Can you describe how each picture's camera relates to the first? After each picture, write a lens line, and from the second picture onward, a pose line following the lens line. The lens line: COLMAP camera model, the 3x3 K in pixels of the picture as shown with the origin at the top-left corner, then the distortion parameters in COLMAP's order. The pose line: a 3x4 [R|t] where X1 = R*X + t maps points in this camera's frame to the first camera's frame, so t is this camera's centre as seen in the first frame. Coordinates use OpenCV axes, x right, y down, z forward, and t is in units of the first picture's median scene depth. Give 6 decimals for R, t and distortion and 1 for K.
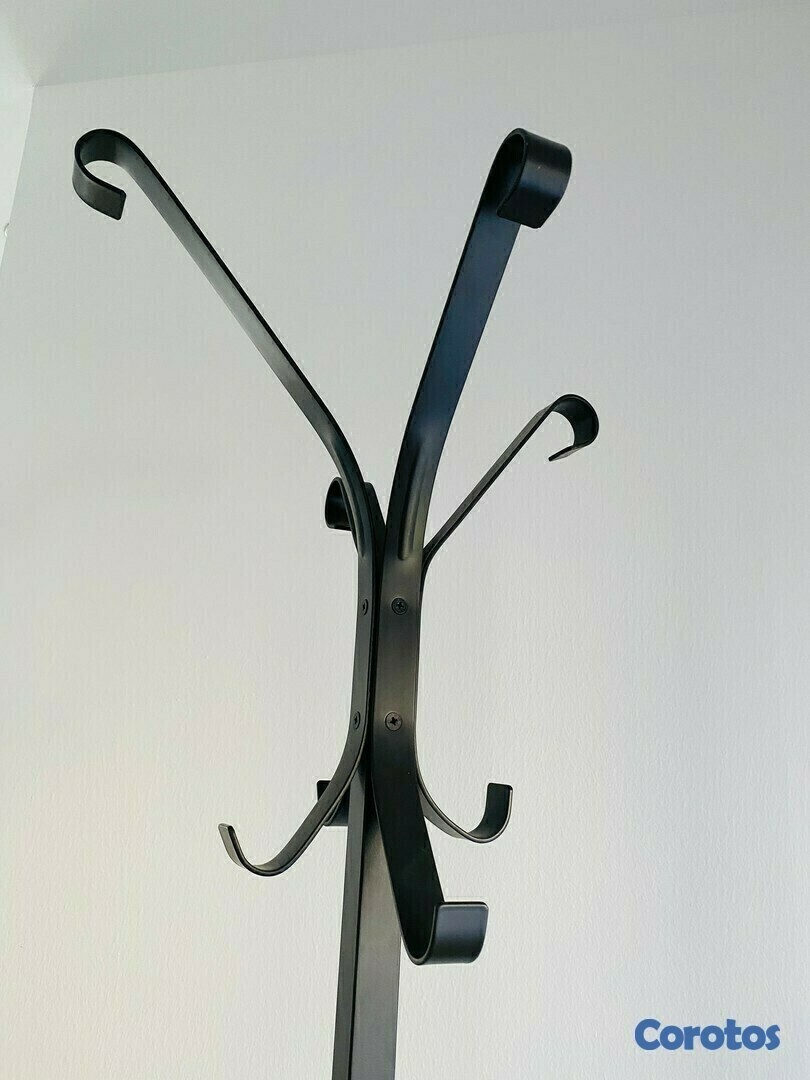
lens RADIAL K [[964.4, 0, 405.0], [0, 964.4, 540.0], [0, 0, 1]] dist [-0.068865, -0.002597]
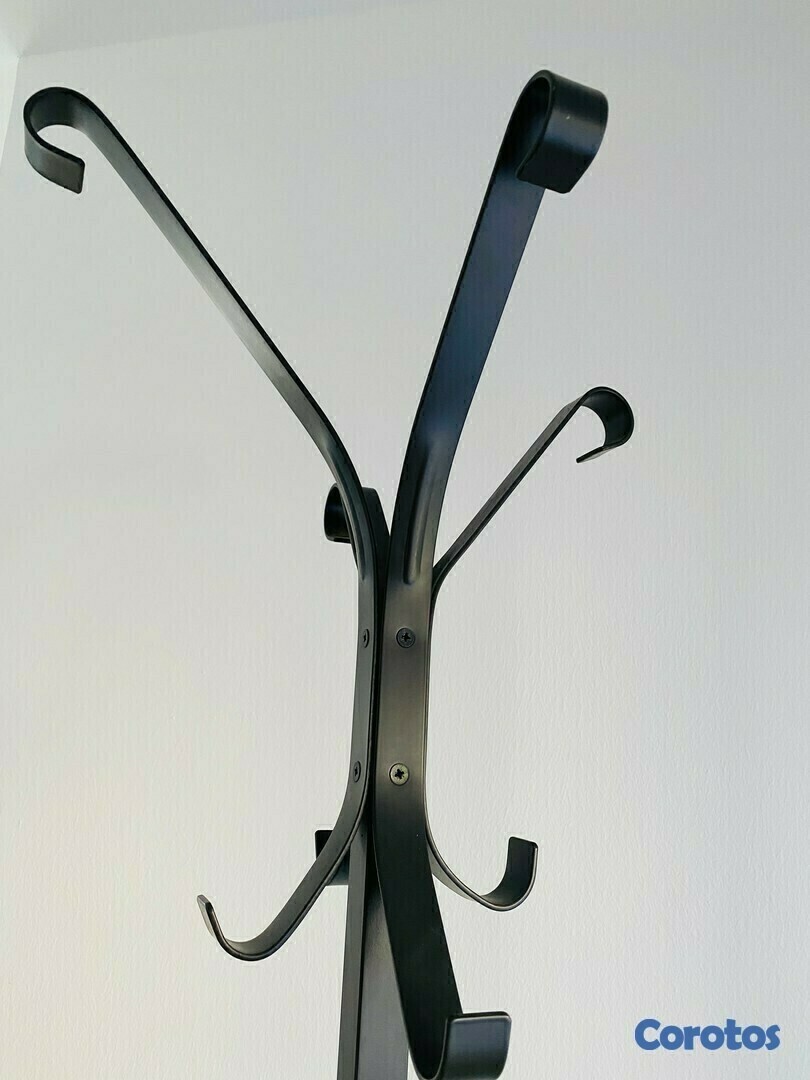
lens RADIAL K [[964.4, 0, 405.0], [0, 964.4, 540.0], [0, 0, 1]] dist [-0.068865, -0.002597]
pose [[0.999798, -0.007935, -0.018479, 0.010285], [0.008356, 0.999705, 0.022807, -0.038607], [0.018292, -0.022957, 0.999569, 0.139105]]
